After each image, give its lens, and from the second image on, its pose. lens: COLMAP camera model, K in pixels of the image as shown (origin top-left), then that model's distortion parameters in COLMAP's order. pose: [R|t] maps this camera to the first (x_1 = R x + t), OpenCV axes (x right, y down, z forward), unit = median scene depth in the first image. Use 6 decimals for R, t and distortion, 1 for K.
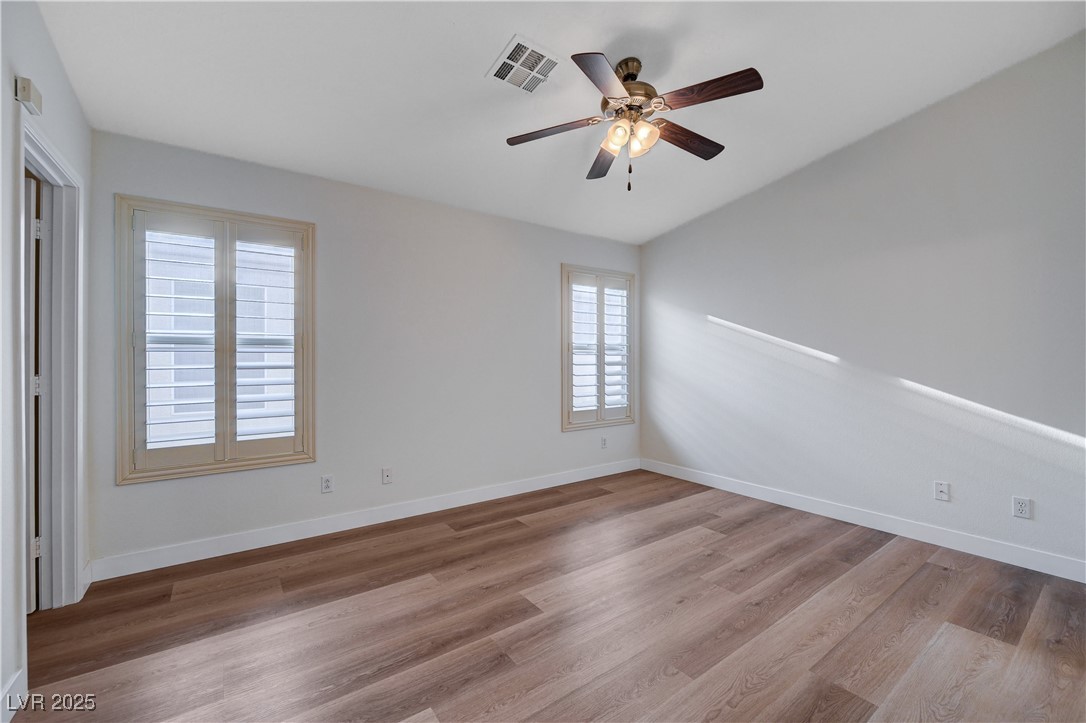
lens RADIAL K [[436.1, 0, 538.3], [0, 436.1, 359.3], [0, 0, 1]] dist [-0.001712, -0.000137]
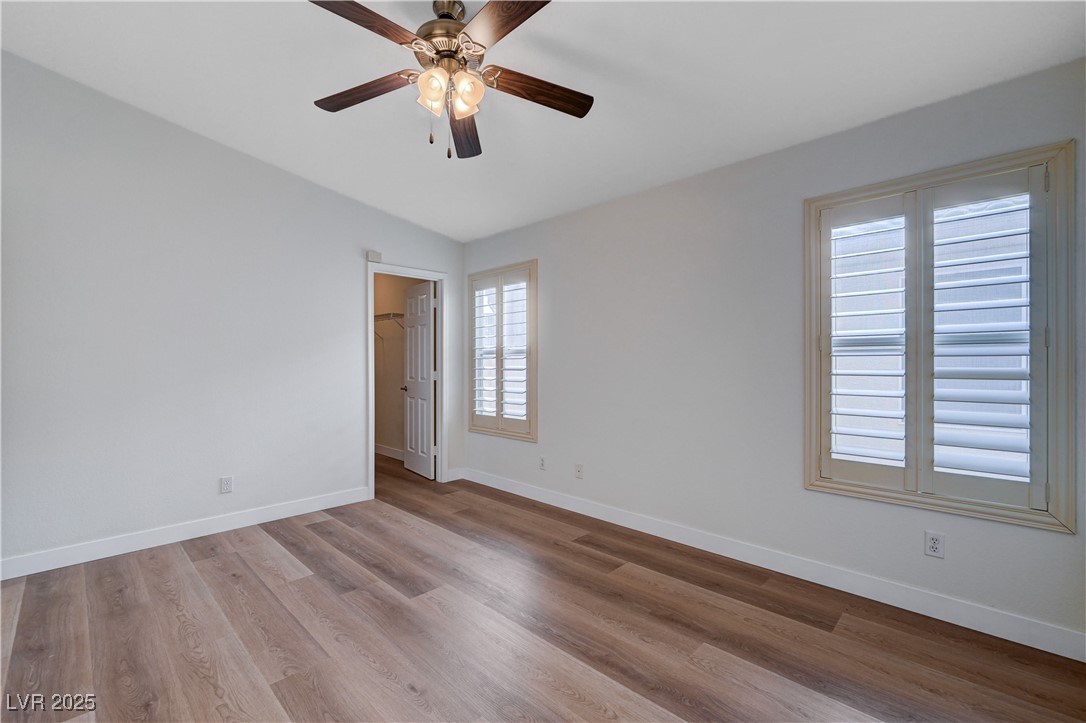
lens RADIAL K [[454.0, 0, 552.6], [0, 454.0, 365.1], [0, 0, 1]] dist [-0.003970, 0.000314]
pose [[0.204359, 0.007314, -0.978869, 0.815081], [0.002087, 0.999967, 0.007907, -0.006479], [0.978894, -0.003659, 0.204337, 0.770499]]
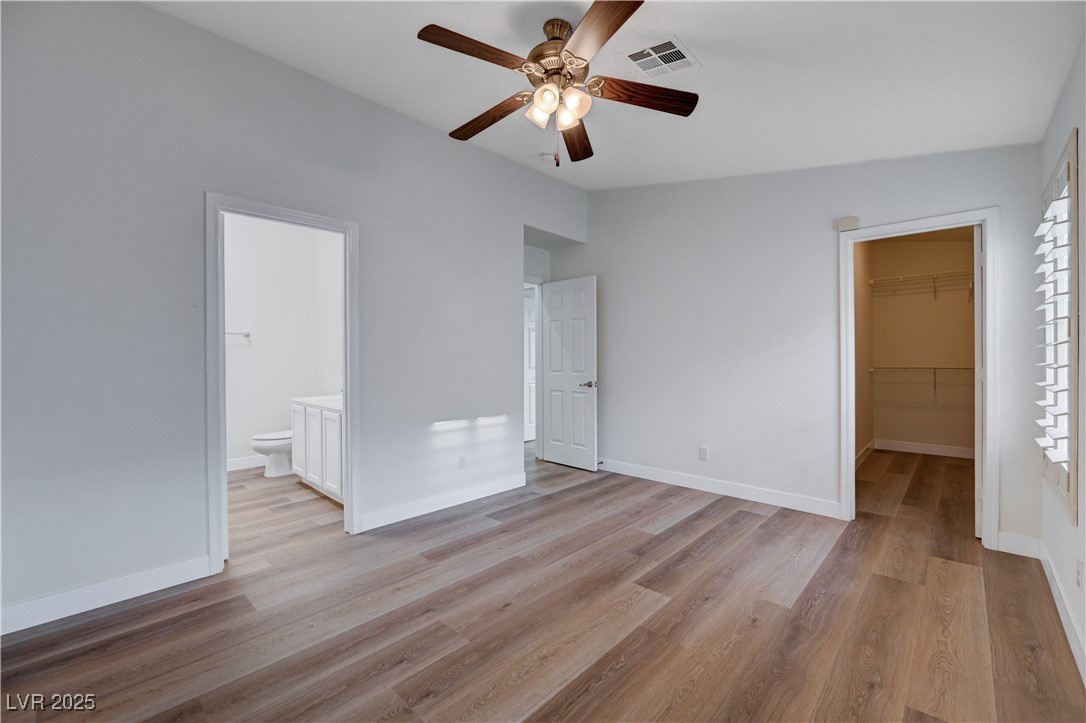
lens RADIAL K [[436.1, 0, 552.6], [0, 436.1, 360.8], [0, 0, 1]] dist [-0.001712, -0.000137]
pose [[-0.976795, 0.006720, -0.214071, 0.308292], [0.007595, 0.999966, -0.003264, 0.009665], [0.214042, -0.004814, -0.976813, 1.411212]]
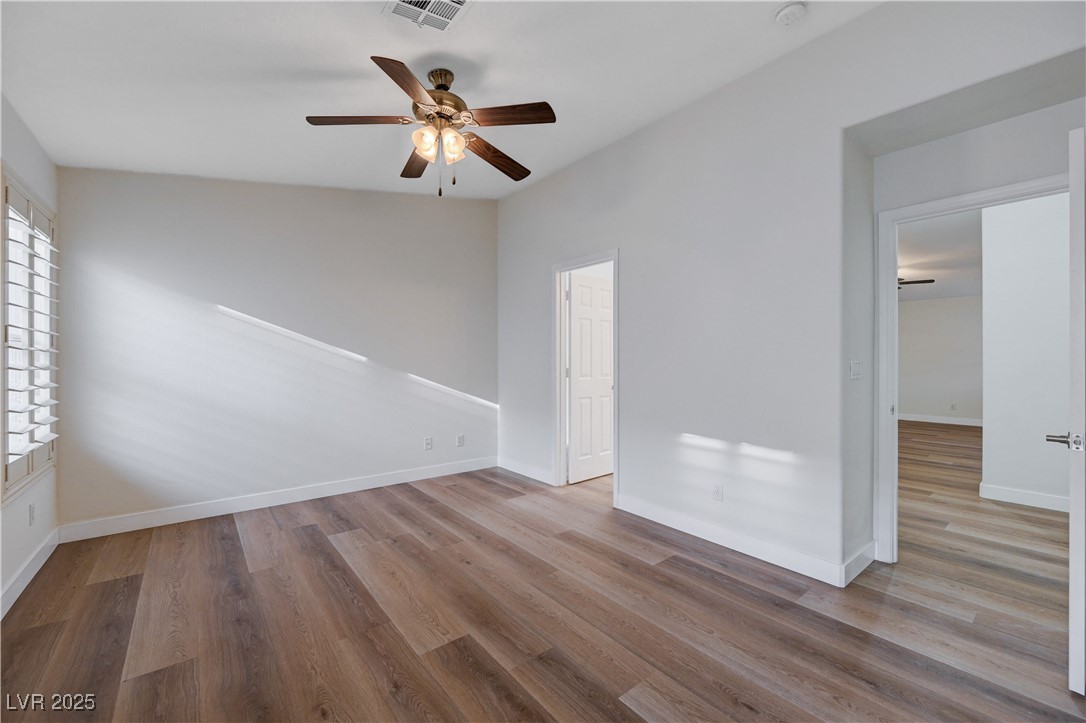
lens RADIAL K [[436.1, 0, 553.7], [0, 436.1, 369.7], [0, 0, 1]] dist [-0.001712, -0.000137]
pose [[-0.087395, -0.015440, 0.996054, -0.626959], [-0.012513, 0.999818, 0.014400, 0.004411], [-0.996095, -0.011205, -0.087573, 0.625489]]
